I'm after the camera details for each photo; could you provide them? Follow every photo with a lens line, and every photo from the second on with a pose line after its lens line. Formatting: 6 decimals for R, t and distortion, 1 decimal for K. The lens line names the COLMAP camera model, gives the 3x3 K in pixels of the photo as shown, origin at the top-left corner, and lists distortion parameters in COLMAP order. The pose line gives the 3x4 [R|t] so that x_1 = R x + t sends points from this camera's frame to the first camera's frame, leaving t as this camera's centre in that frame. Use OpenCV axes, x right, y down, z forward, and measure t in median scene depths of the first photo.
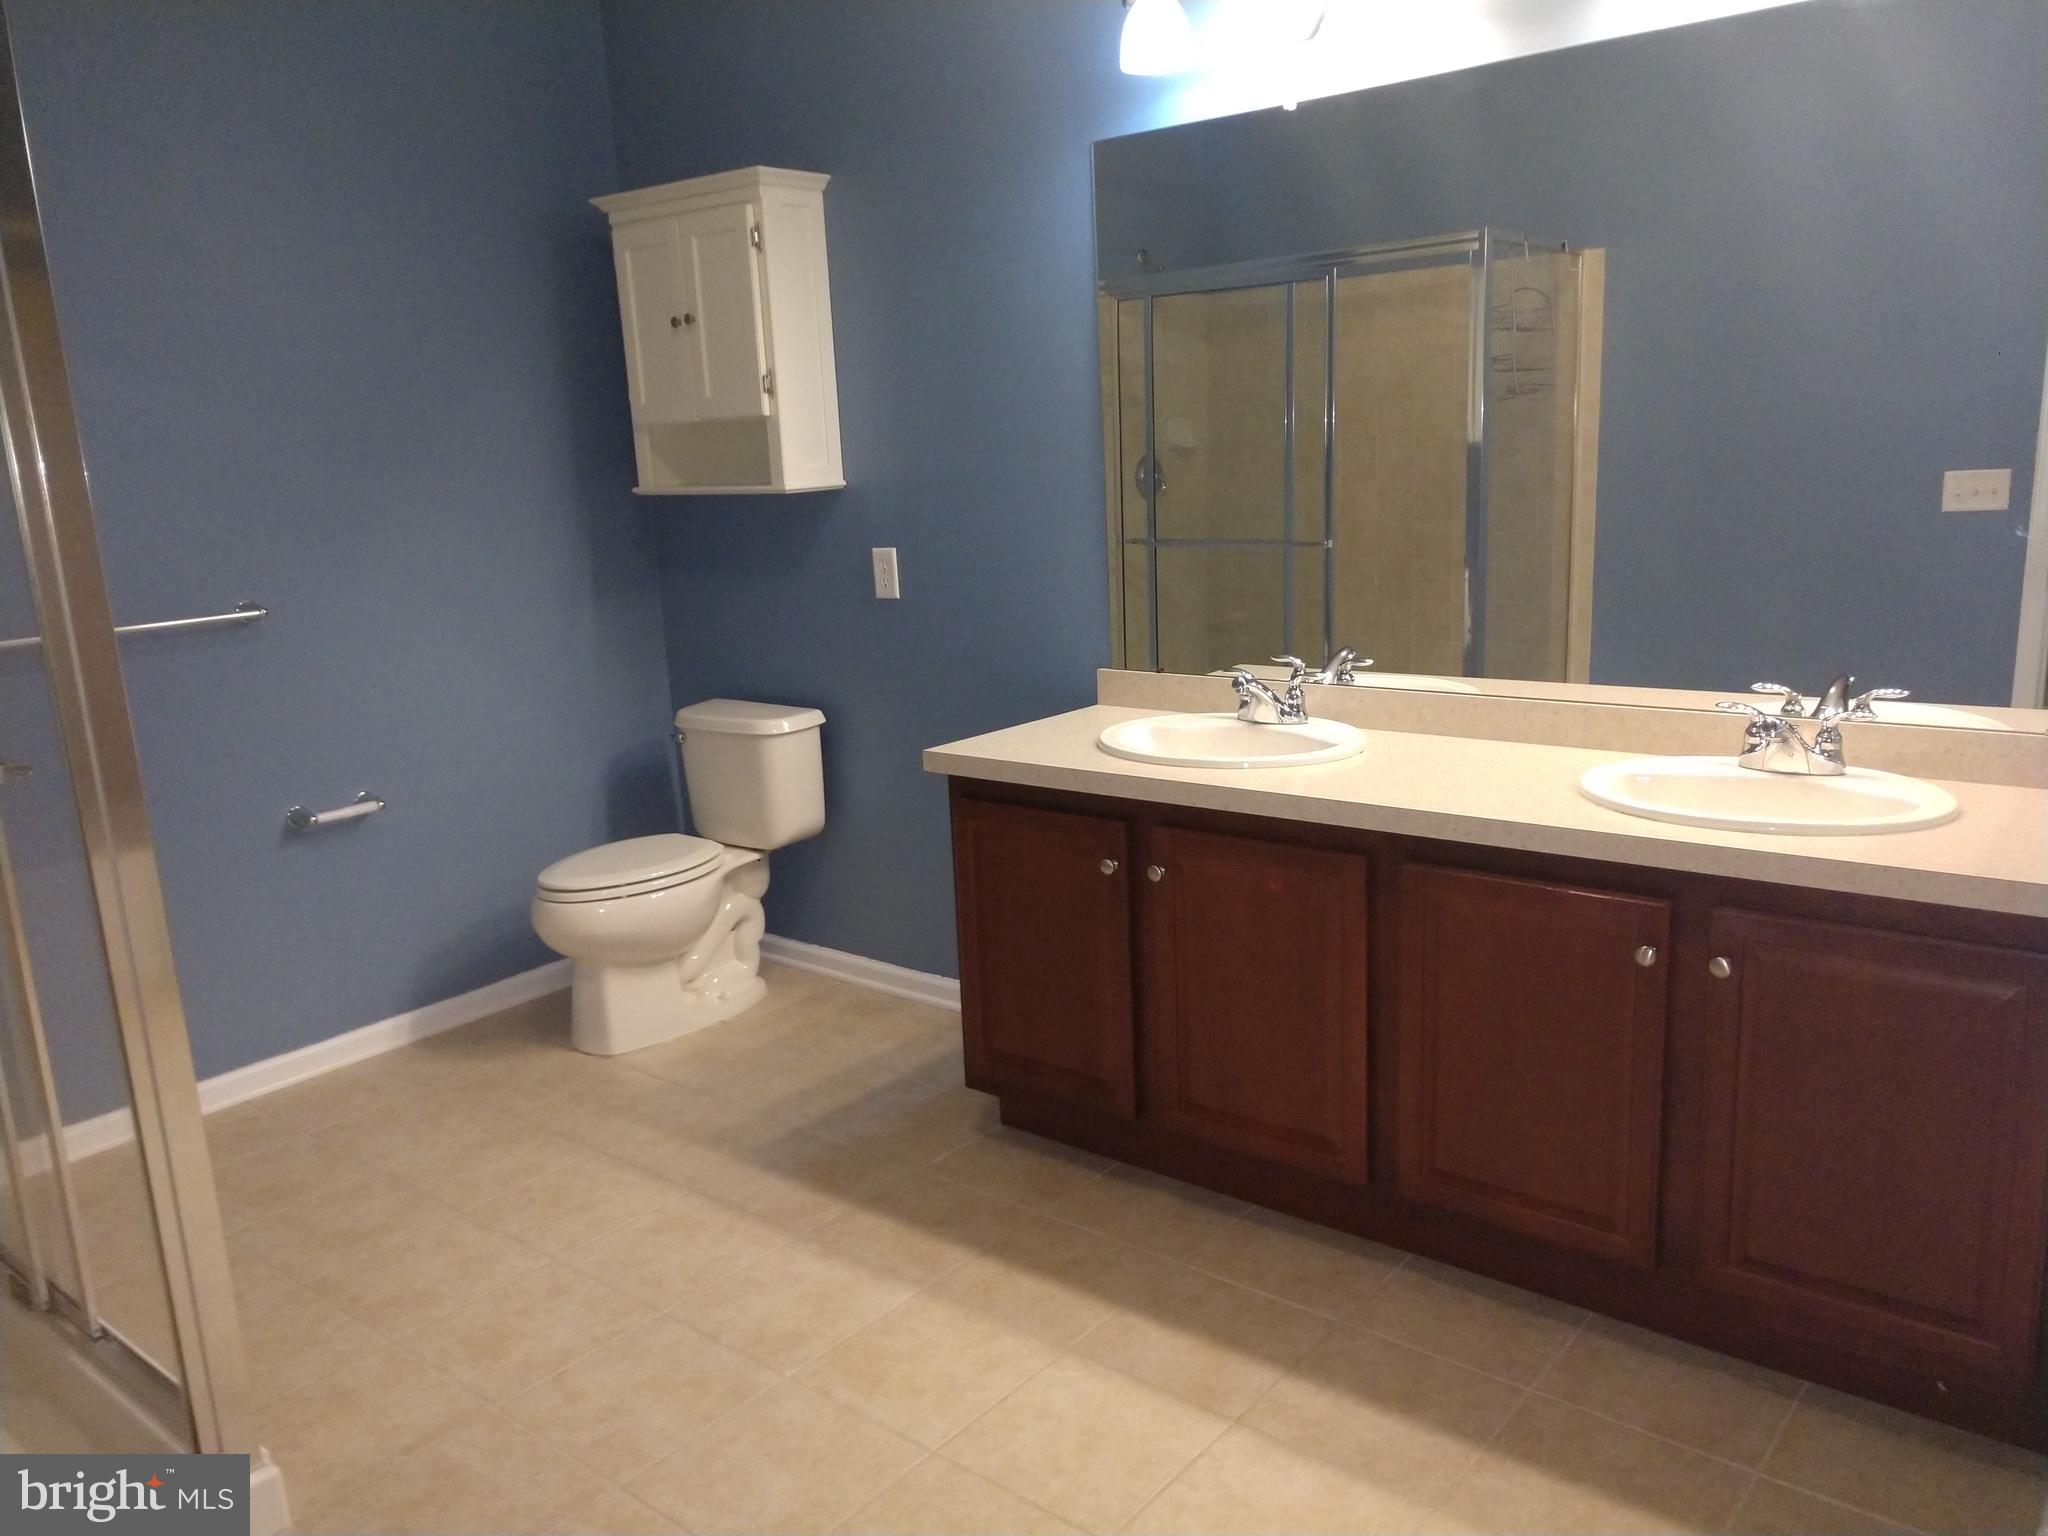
lens RADIAL K [[1564.5, 0, 1022.9], [0, 1564.5, 773.8], [0, 0, 1]] dist [0.013529, 0.008579]
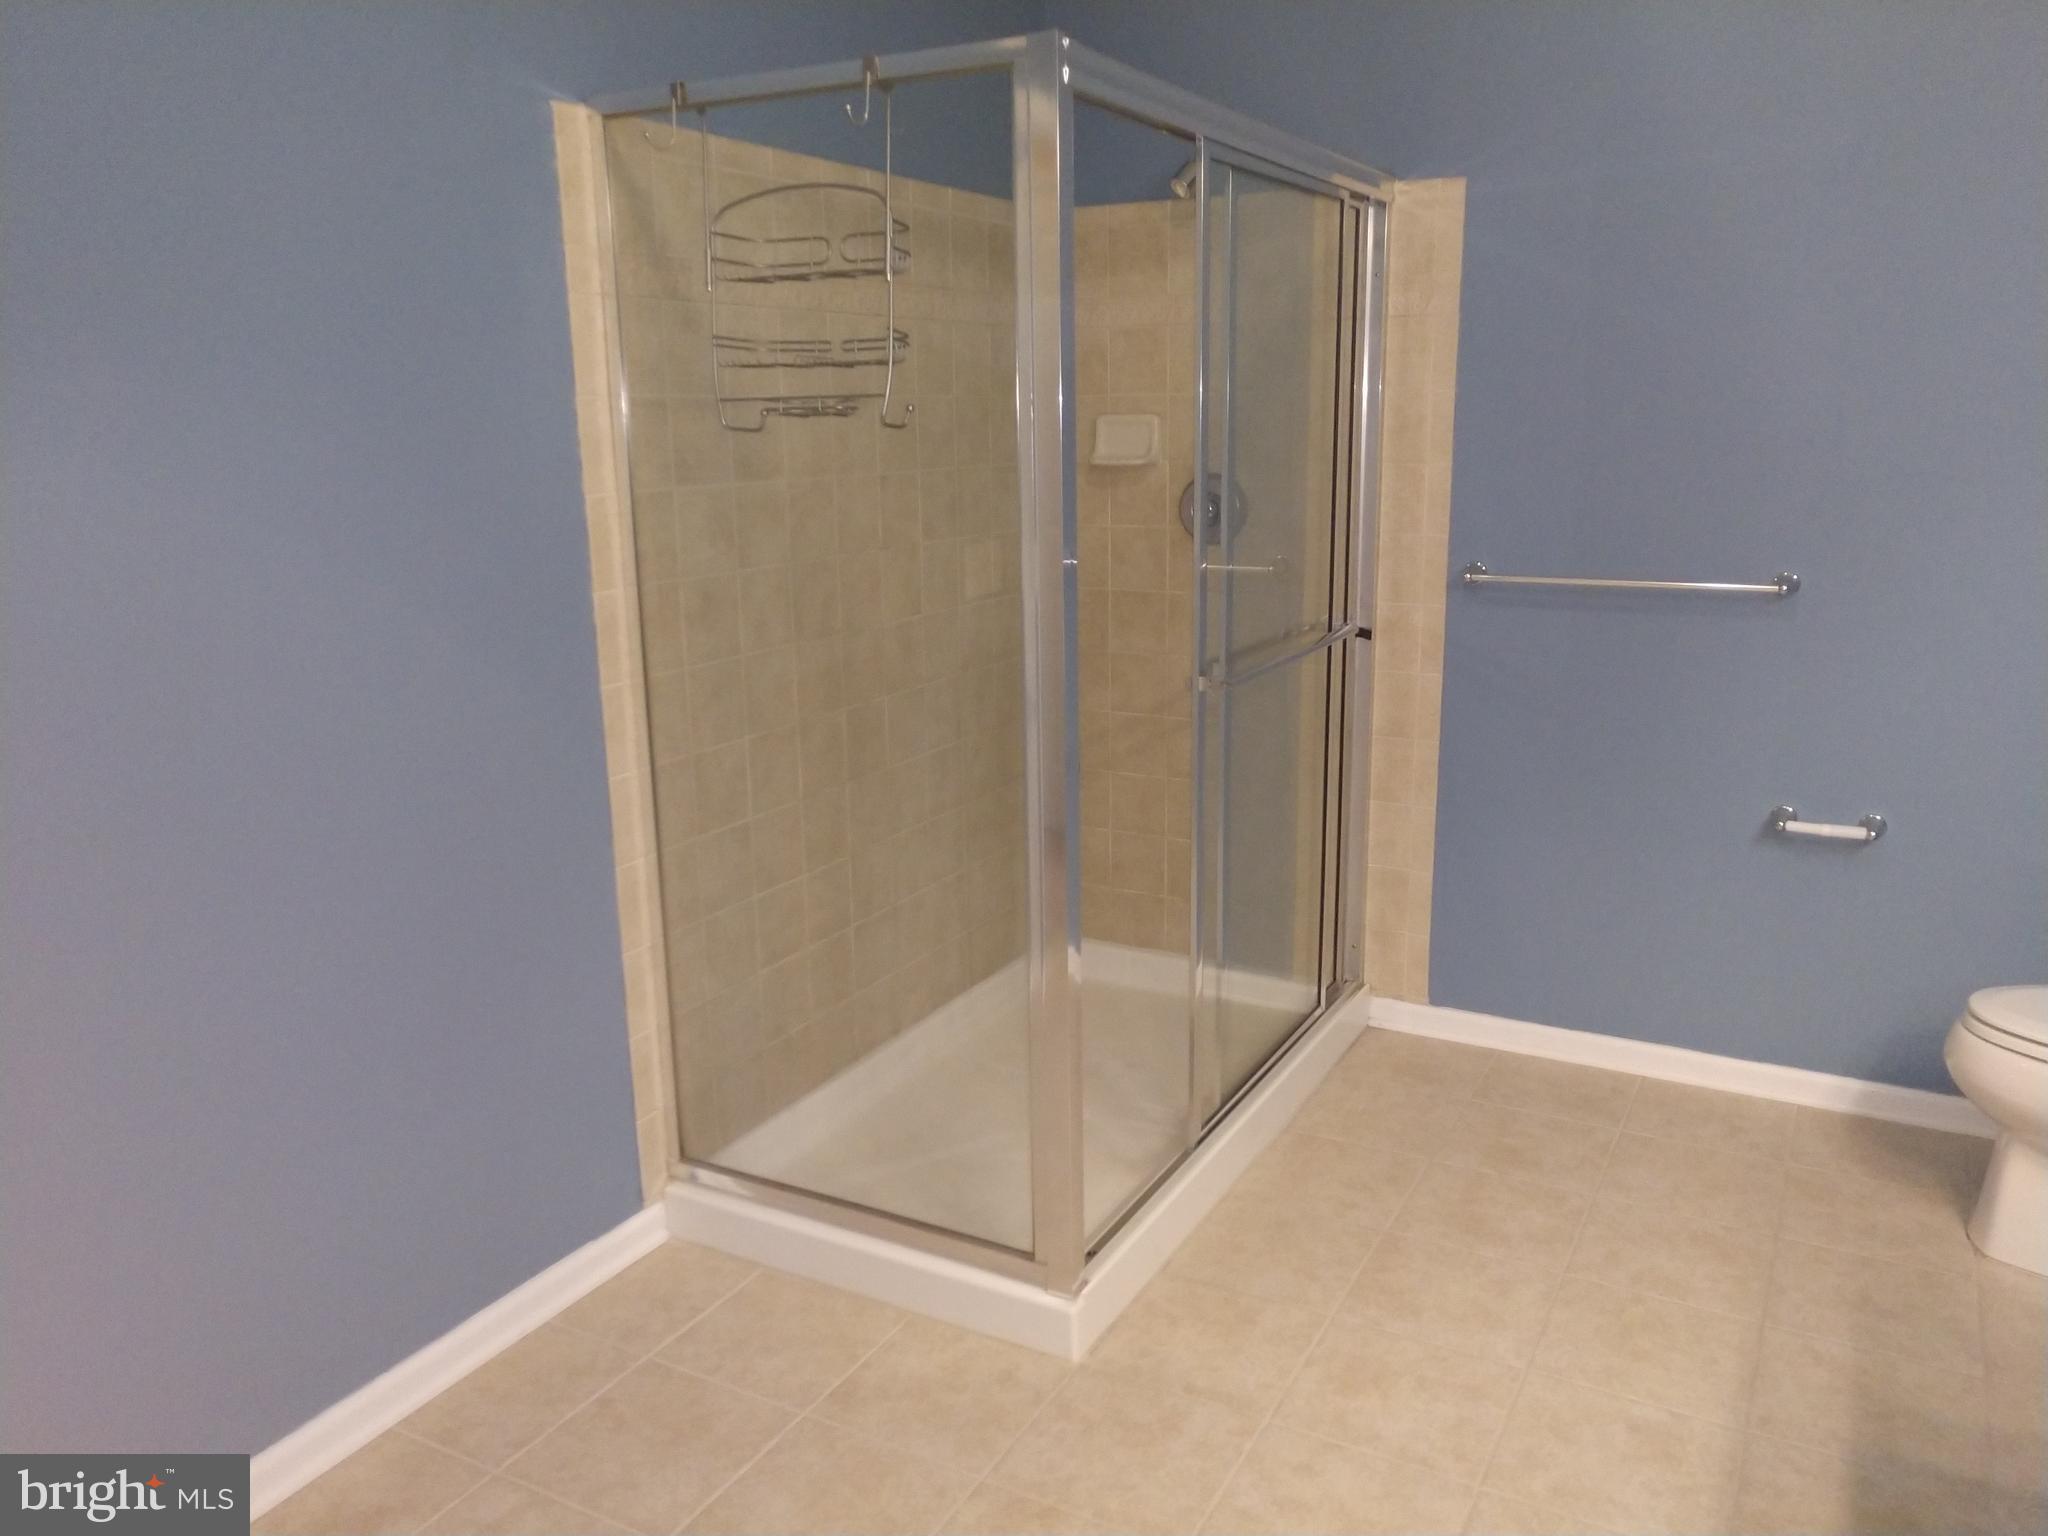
lens RADIAL K [[1564.5, 0, 1025.0], [0, 1564.5, 764.2], [0, 0, 1]] dist [0.013529, 0.008579]
pose [[0.193535, 0.271001, -0.942922, 0.336299], [-0.211101, 0.950084, 0.229731, -0.133890], [0.958113, 0.154591, 0.241084, 0.419780]]
